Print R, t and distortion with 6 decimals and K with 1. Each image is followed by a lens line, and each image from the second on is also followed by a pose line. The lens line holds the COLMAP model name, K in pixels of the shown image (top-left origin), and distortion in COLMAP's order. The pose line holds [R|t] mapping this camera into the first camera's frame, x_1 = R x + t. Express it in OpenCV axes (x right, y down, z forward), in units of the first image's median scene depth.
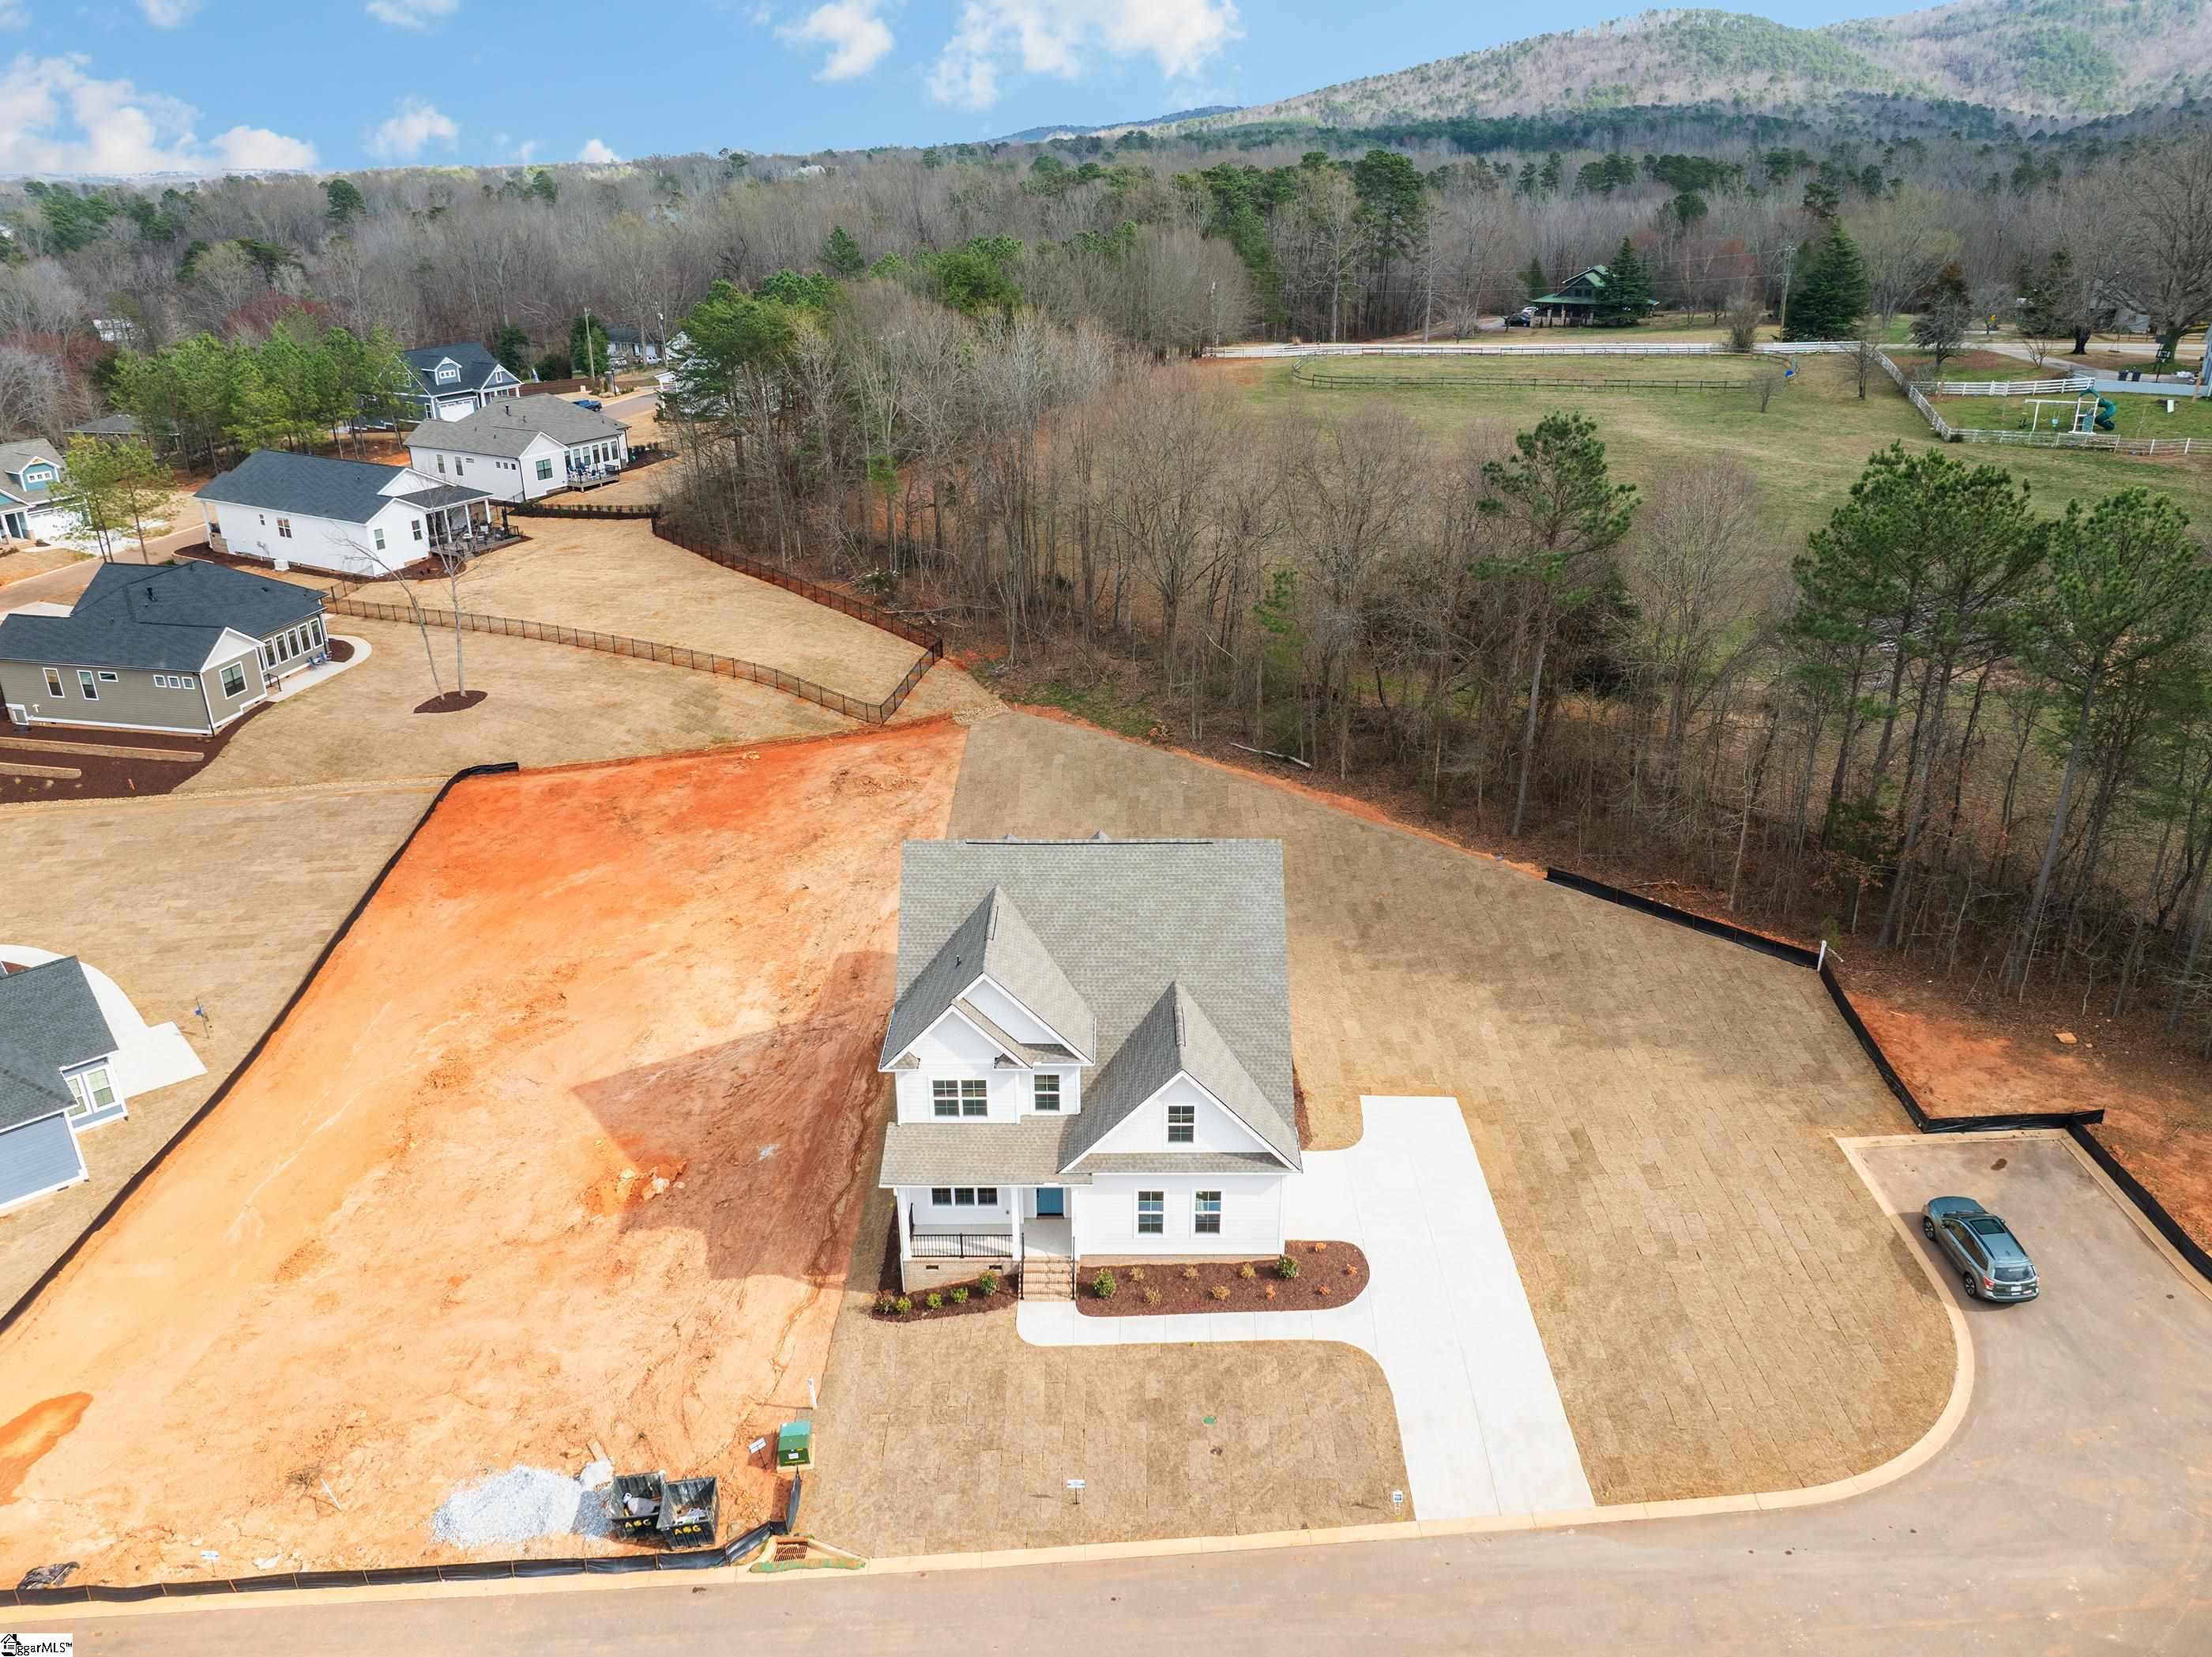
lens RADIAL K [[1556.0, 0, 1104.7], [0, 1556.0, 815.5], [0, 0, 1]] dist [-0.048211, 0.020817]
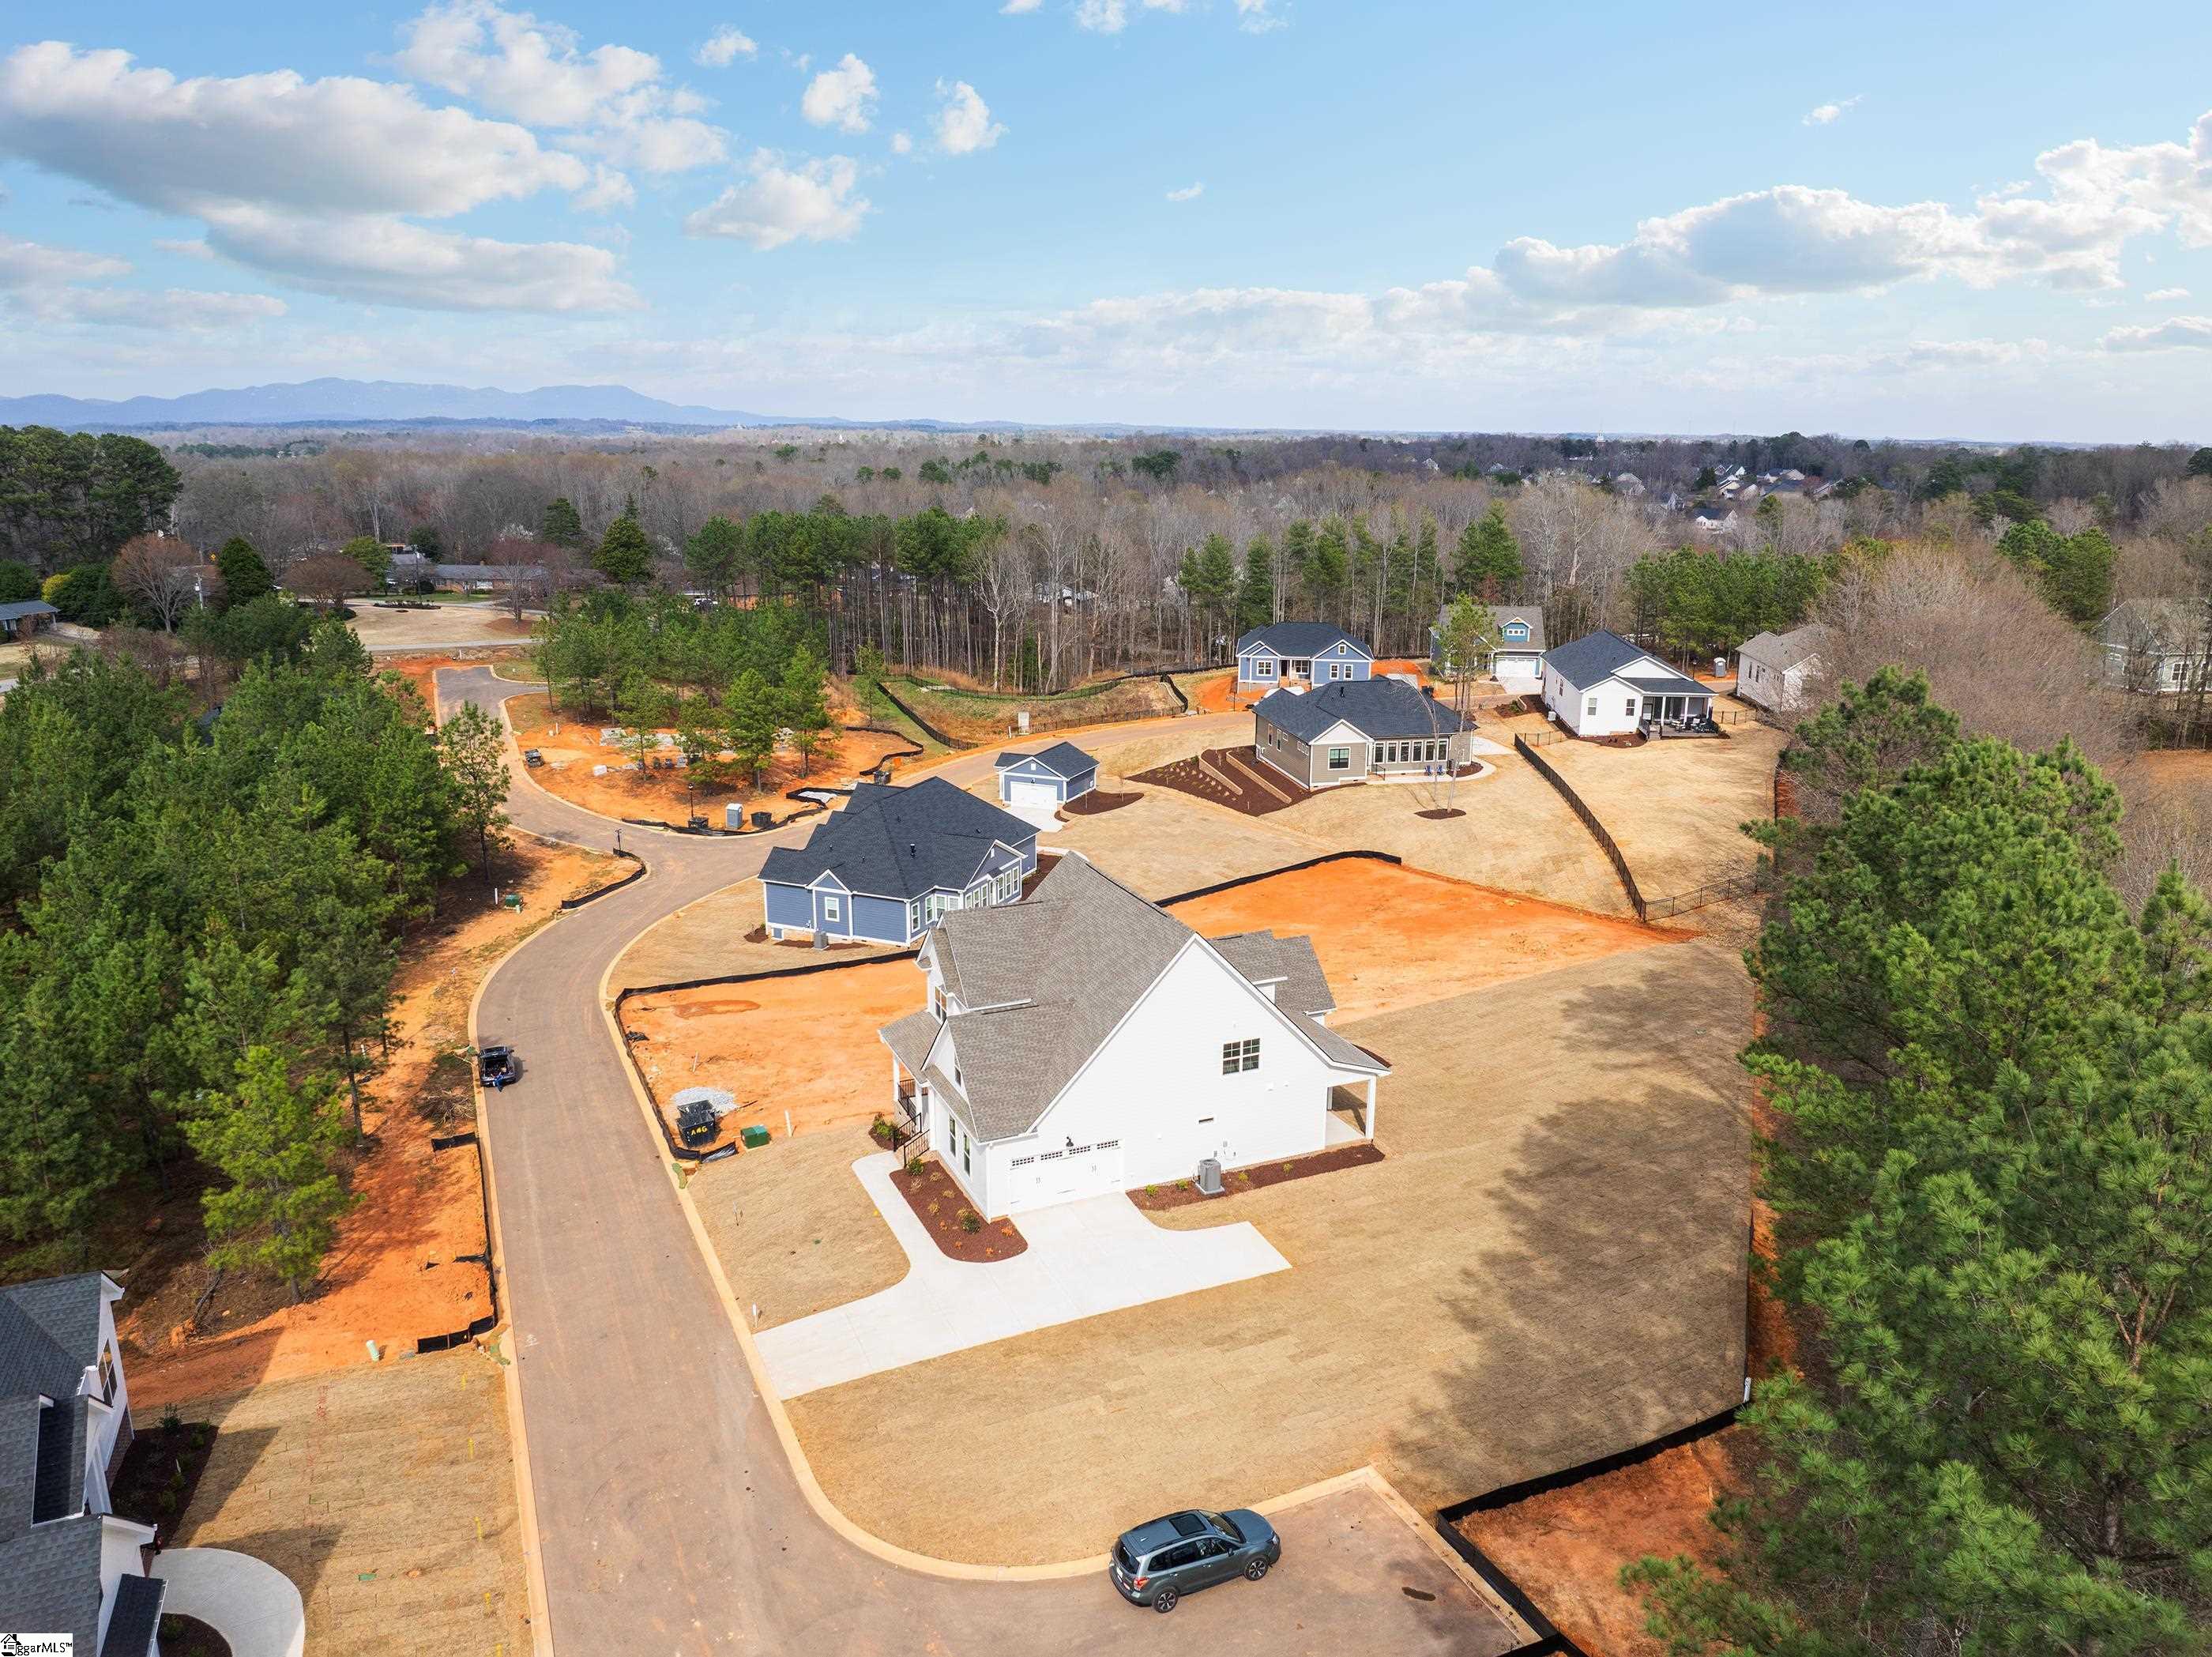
lens RADIAL K [[1556.0, 0, 1107.9], [0, 1556.0, 826.7], [0, 0, 1]] dist [-0.048211, 0.020817]
pose [[0.404894, 0.233218, -0.884121, 0.570552], [-0.368346, 0.926599, 0.075735, -0.060996], [0.836889, 0.294998, 0.461079, 0.218494]]
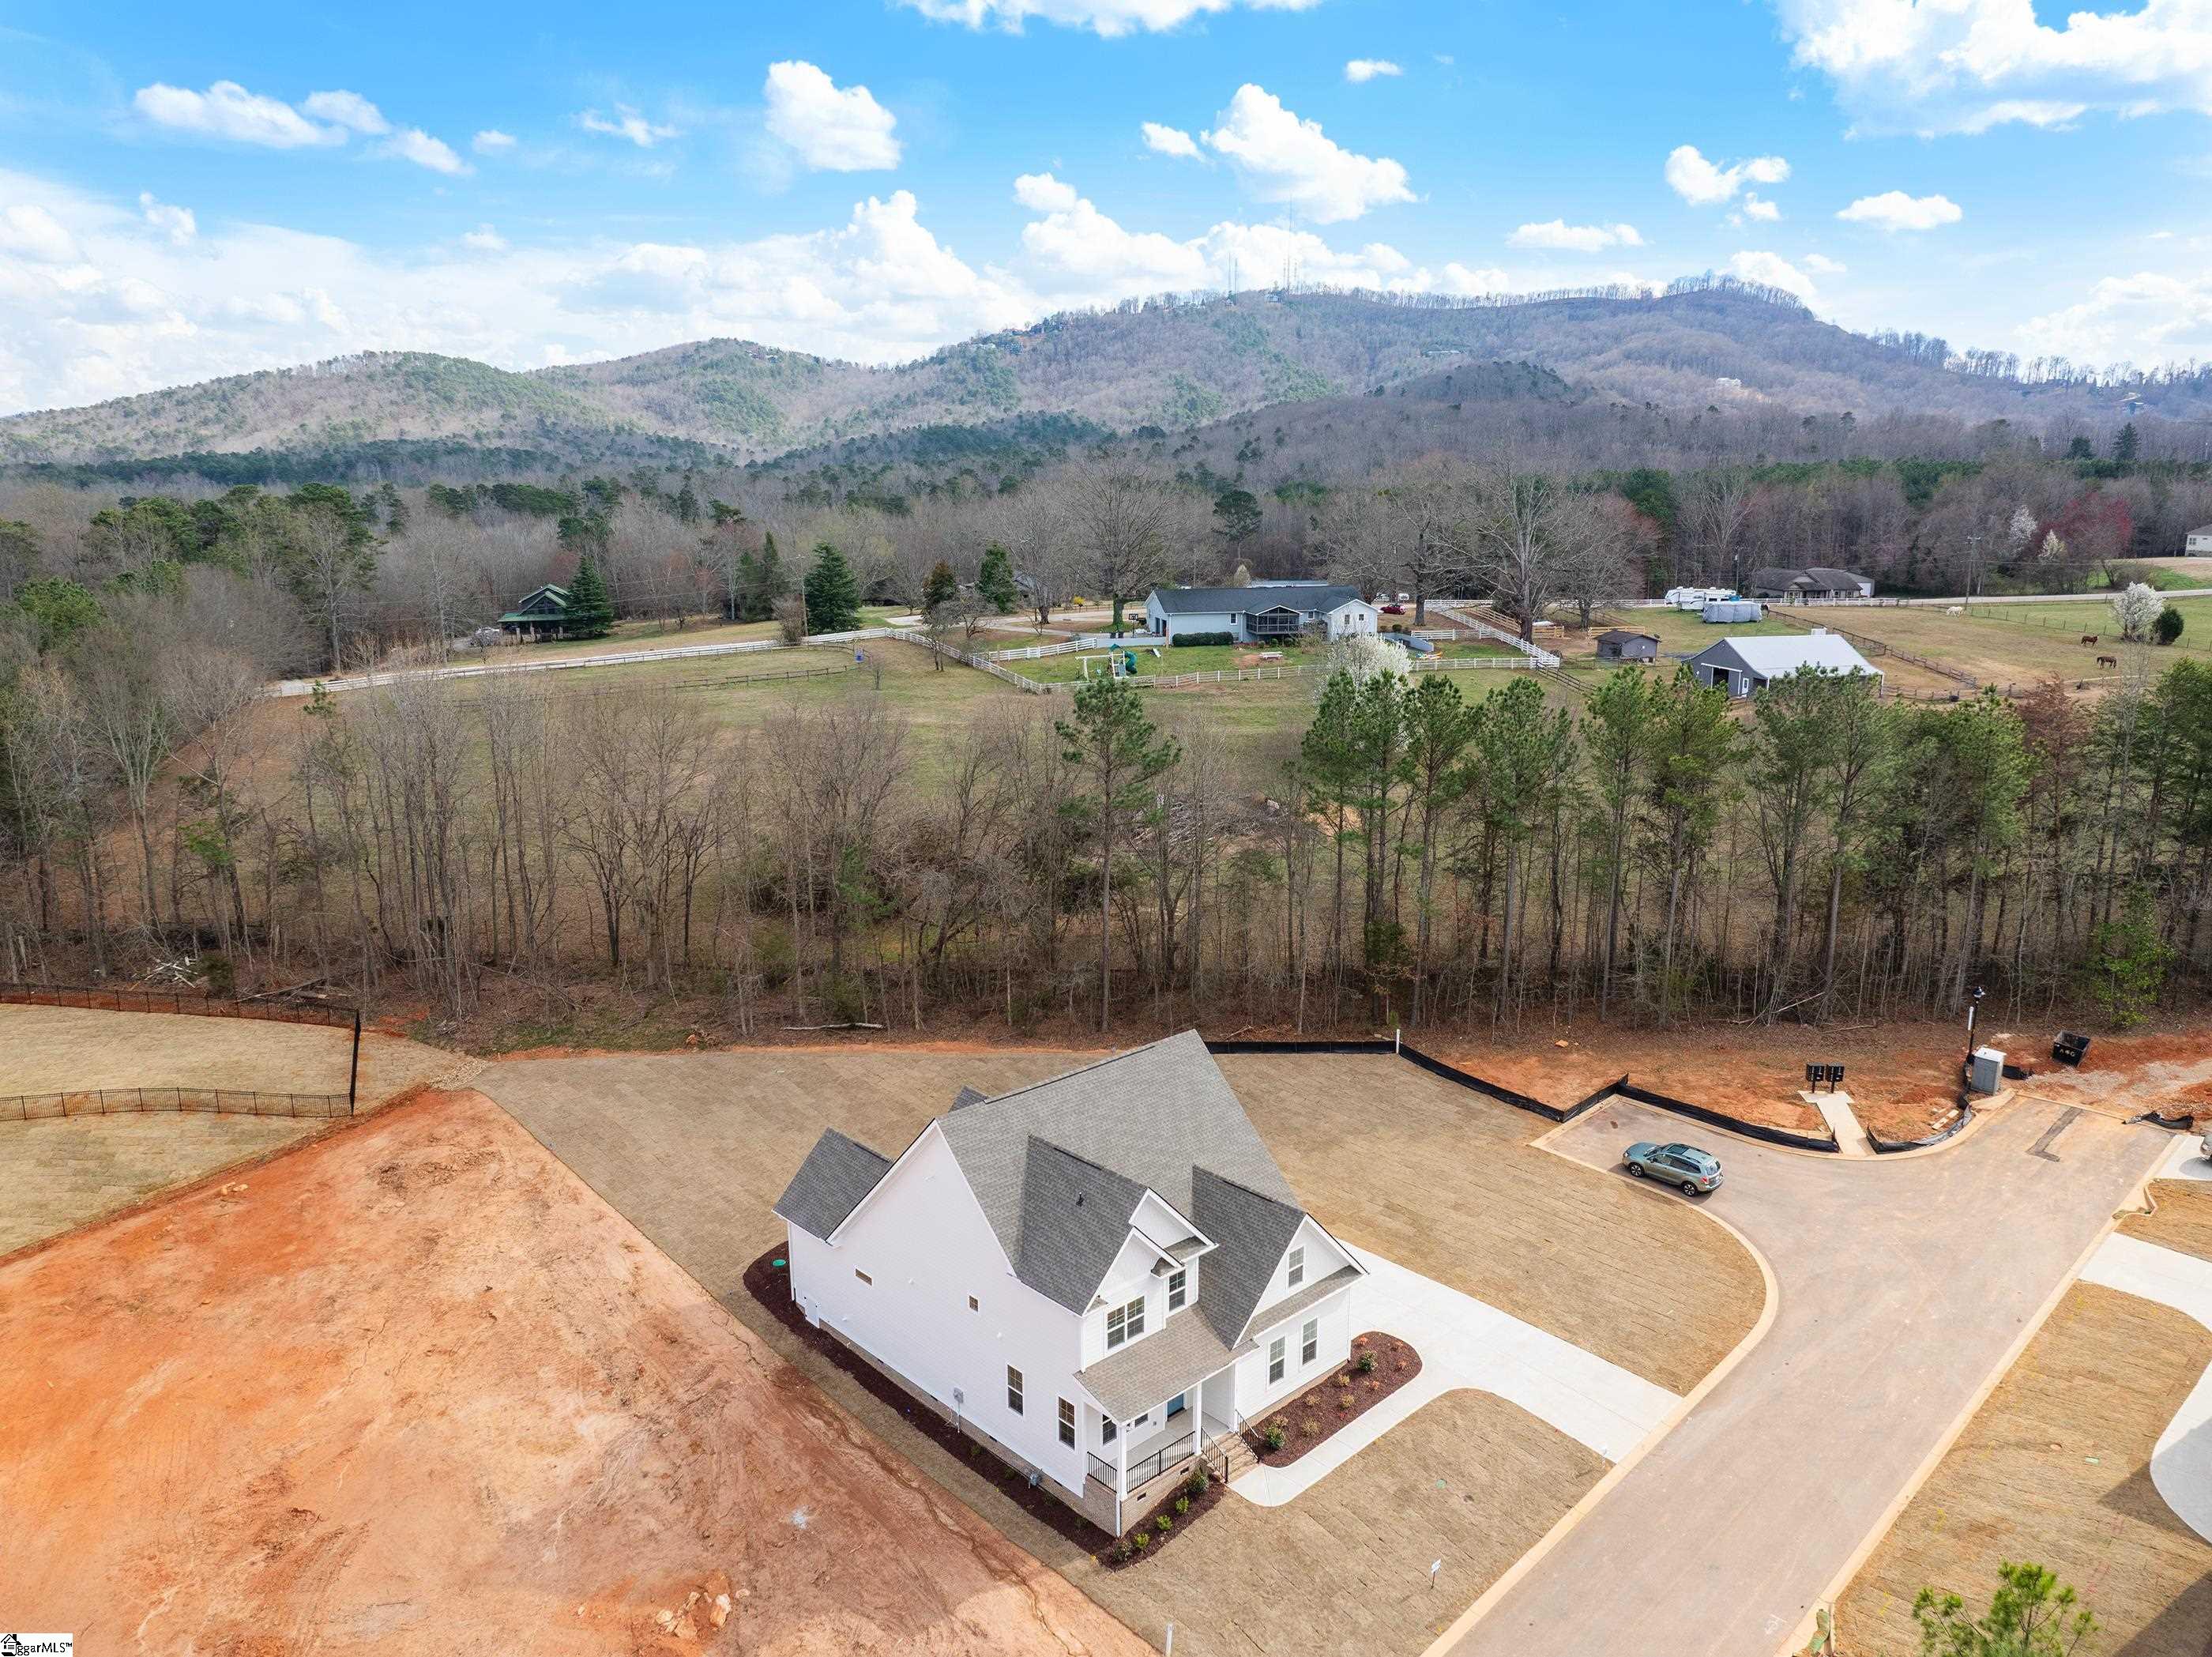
lens RADIAL K [[1556.0, 0, 1103.7], [0, 1556.0, 852.3], [0, 0, 1]] dist [-0.048211, 0.020817]
pose [[0.729220, -0.158343, 0.665707, -0.372268], [0.270575, 0.960296, -0.067977, -0.027806], [-0.628512, 0.229694, 0.743110, 0.078464]]
